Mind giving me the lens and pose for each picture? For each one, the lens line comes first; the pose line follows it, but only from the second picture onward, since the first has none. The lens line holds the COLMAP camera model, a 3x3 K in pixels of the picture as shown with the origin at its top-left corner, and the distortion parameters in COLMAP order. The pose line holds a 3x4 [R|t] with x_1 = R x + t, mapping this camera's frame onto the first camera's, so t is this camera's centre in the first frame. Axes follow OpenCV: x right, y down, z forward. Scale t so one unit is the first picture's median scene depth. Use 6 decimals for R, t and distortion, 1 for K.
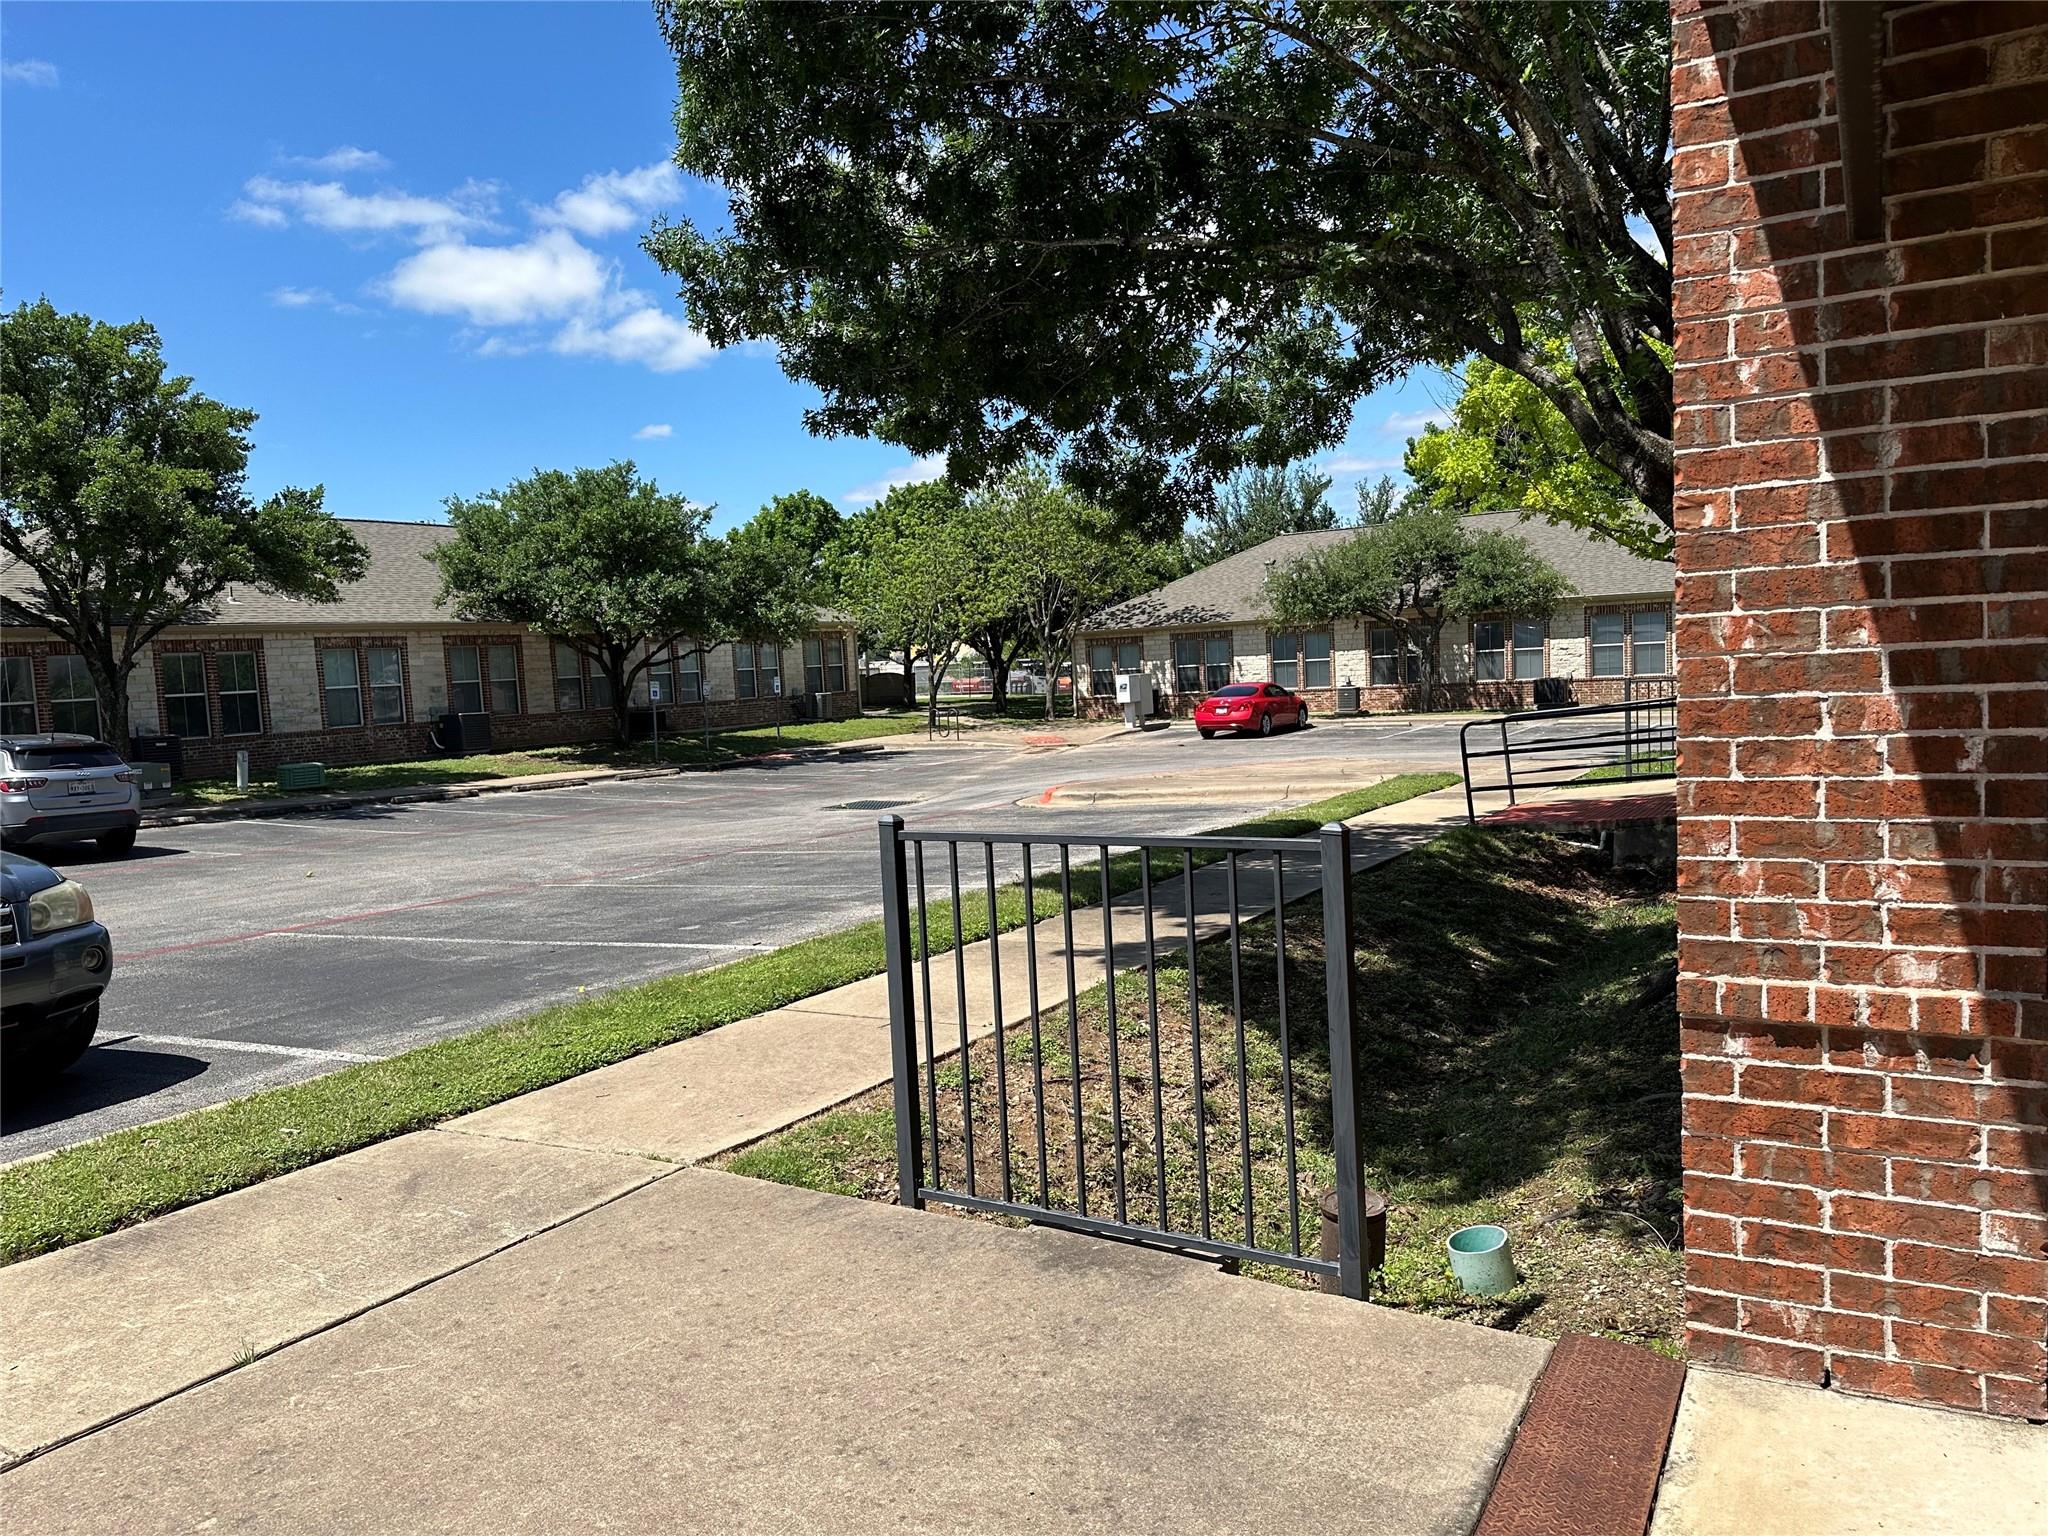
lens RADIAL K [[1409.3, 0, 1030.7], [0, 1409.3, 778.5], [0, 0, 1]] dist [0.037343, -0.031183]
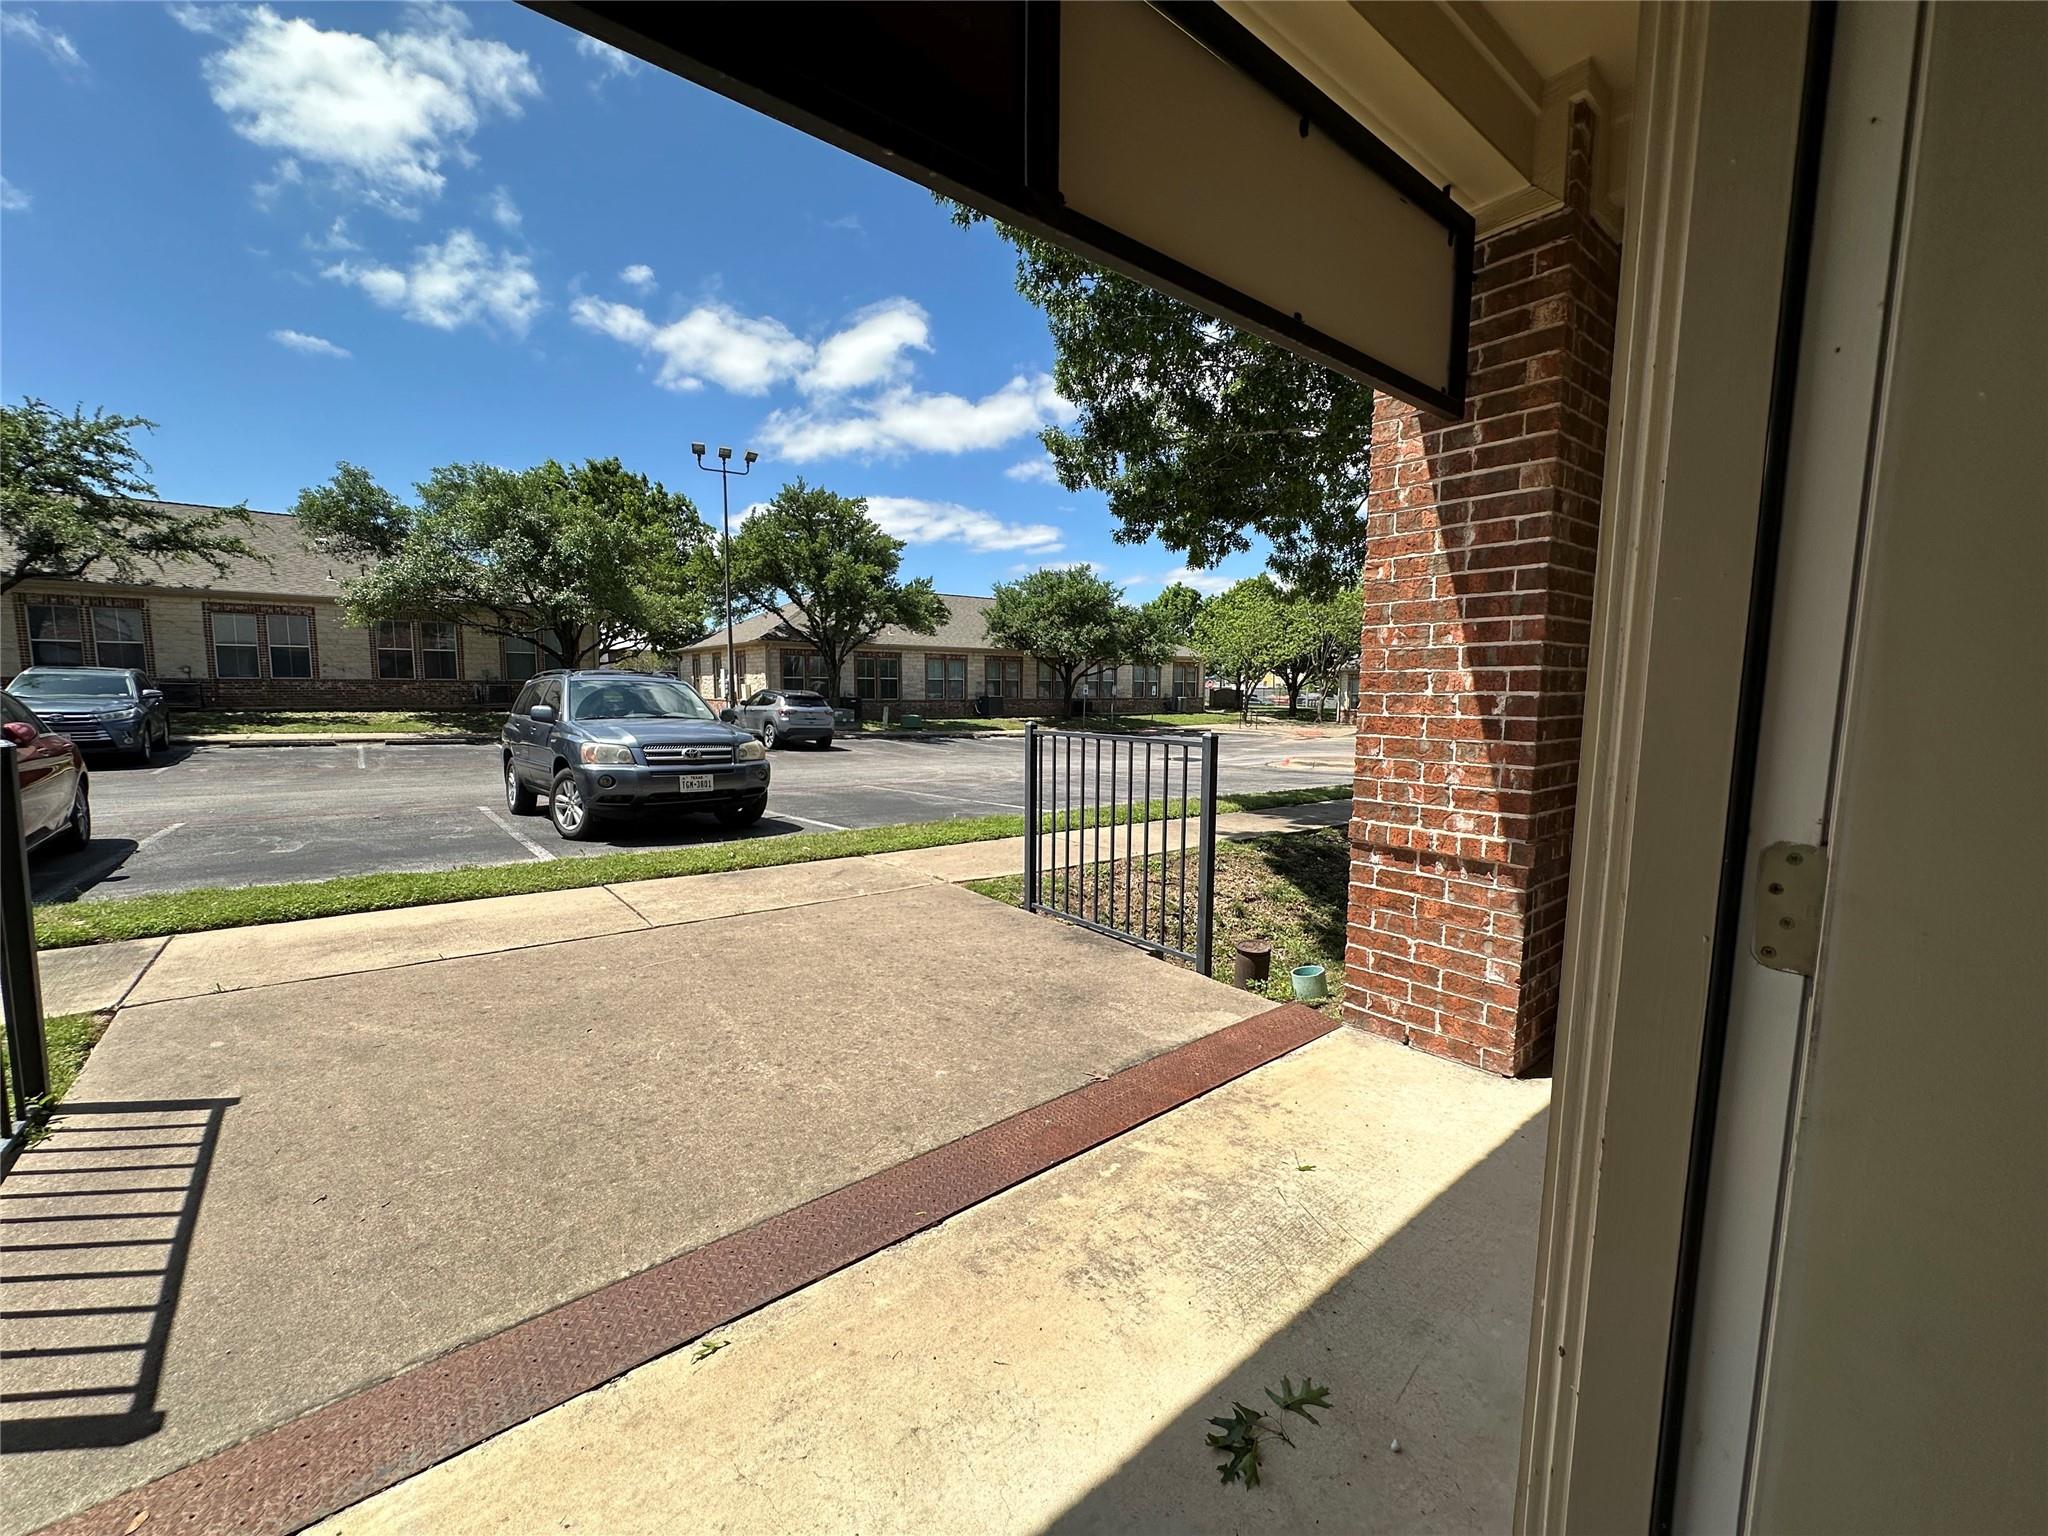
lens RADIAL K [[815.0, 0, 1034.7], [0, 815.0, 777.7], [0, 0, 1]] dist [-0.005593, -0.000161]
pose [[0.933500, 0.094361, -0.345938, 0.427170], [-0.083241, 0.995425, 0.046899, 0.067558], [0.348781, -0.014984, 0.937084, -0.158822]]
